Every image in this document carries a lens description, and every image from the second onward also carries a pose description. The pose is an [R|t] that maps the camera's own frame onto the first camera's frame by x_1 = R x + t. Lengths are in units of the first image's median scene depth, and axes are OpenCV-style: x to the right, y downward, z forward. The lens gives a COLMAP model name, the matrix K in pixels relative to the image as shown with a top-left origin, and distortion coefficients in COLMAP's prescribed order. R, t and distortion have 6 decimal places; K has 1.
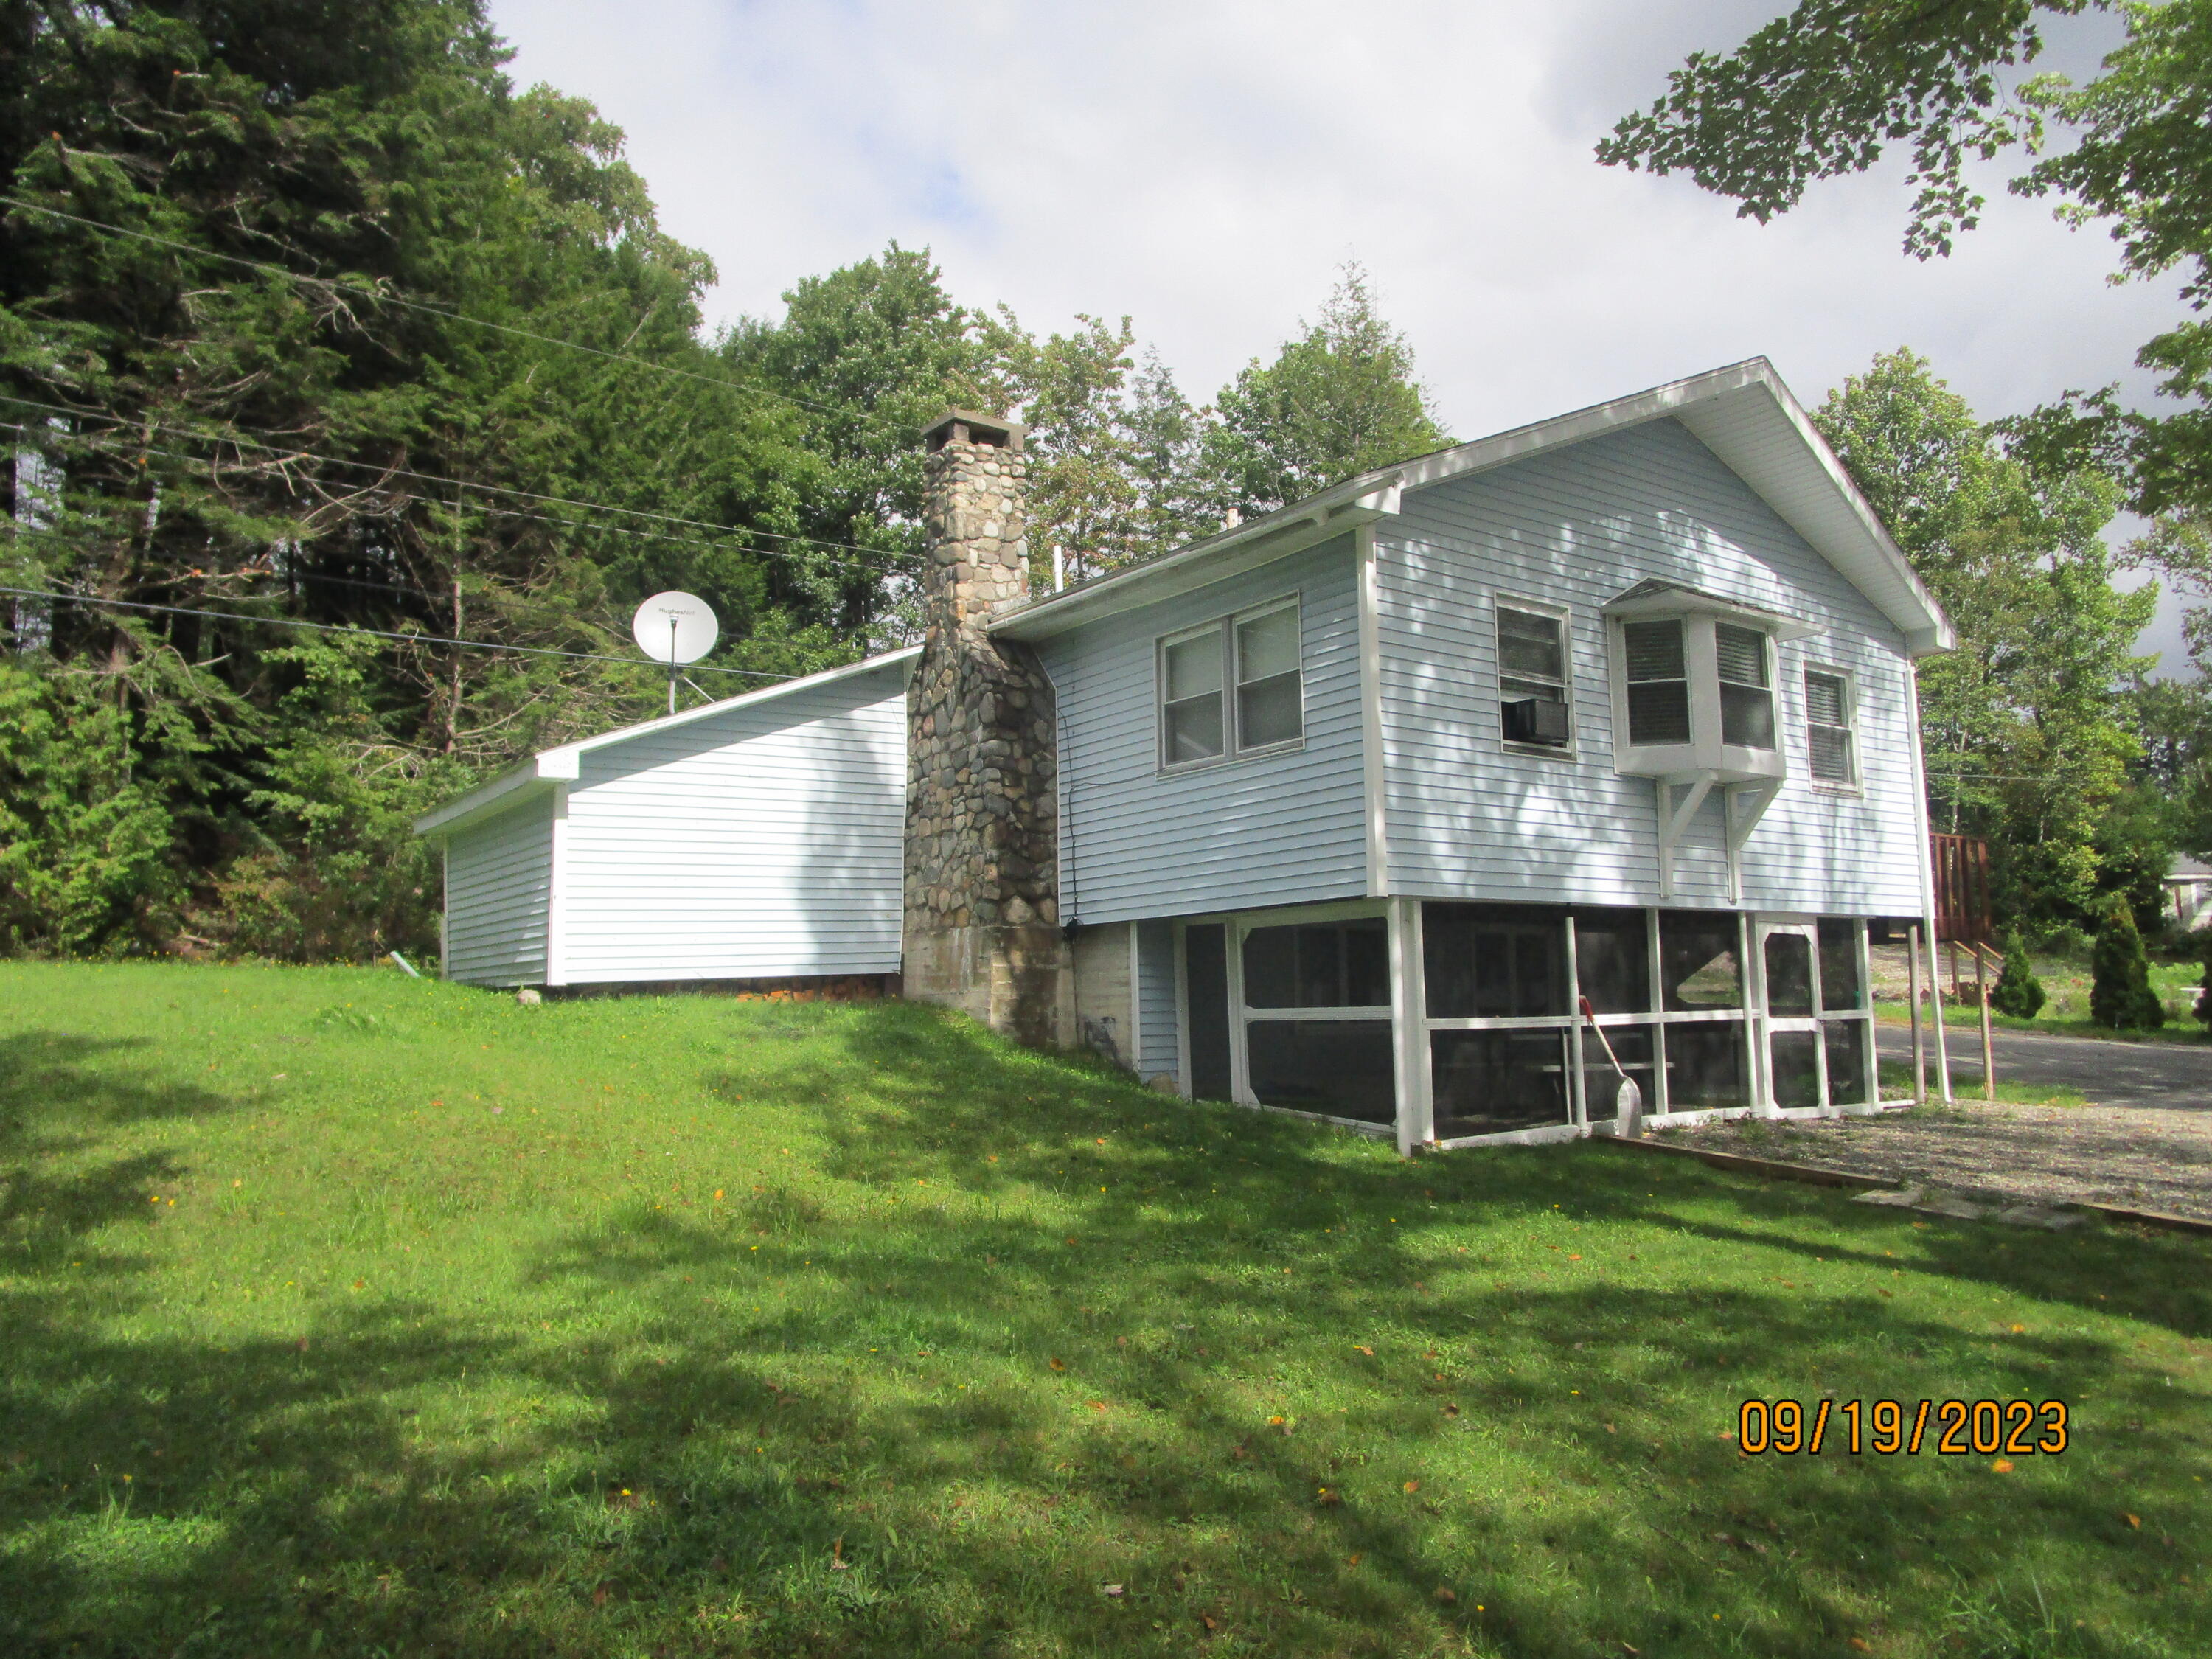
lens RADIAL K [[1635.0, 0, 1111.7], [0, 1635.0, 822.2], [0, 0, 1]] dist [-0.004219, -0.001962]
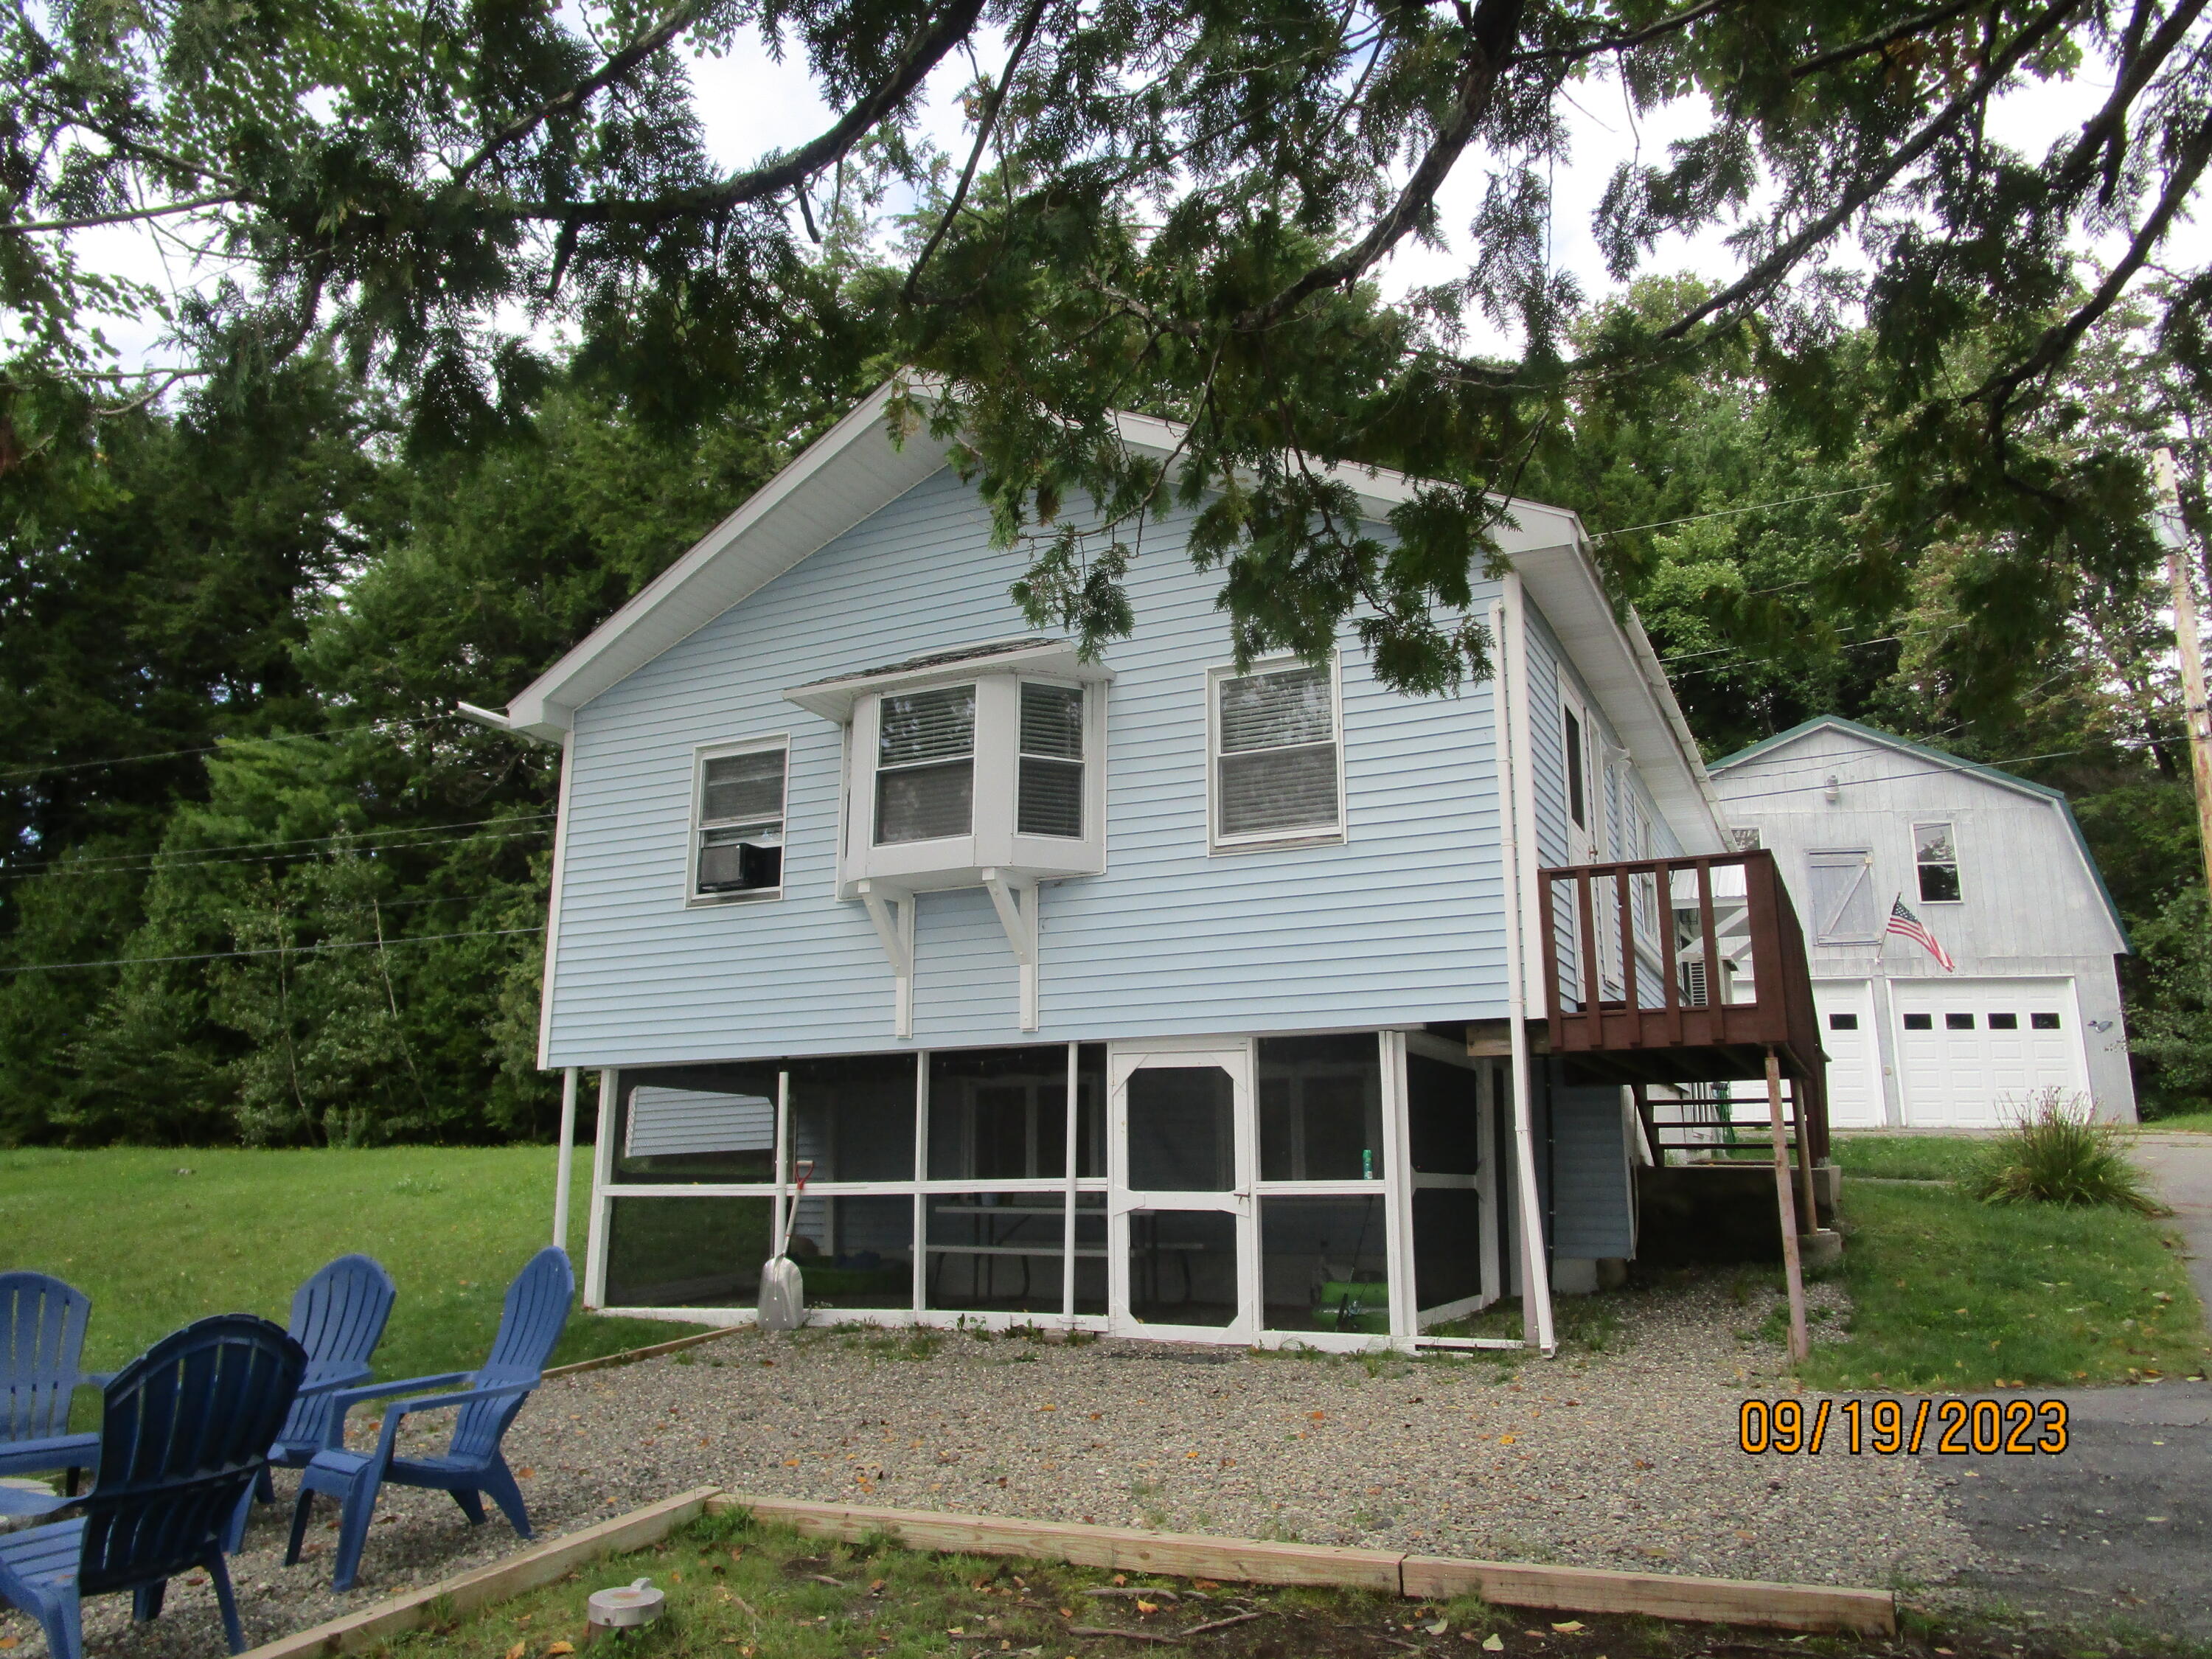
lens RADIAL K [[1635.0, 0, 1111.7], [0, 1635.0, 822.2], [0, 0, 1]] dist [-0.004219, -0.001962]
pose [[0.502655, -0.186716, -0.844082, 1.102242], [0.091742, 0.982404, -0.162681, 0.081952], [0.859606, 0.004335, 0.510940, 0.660174]]
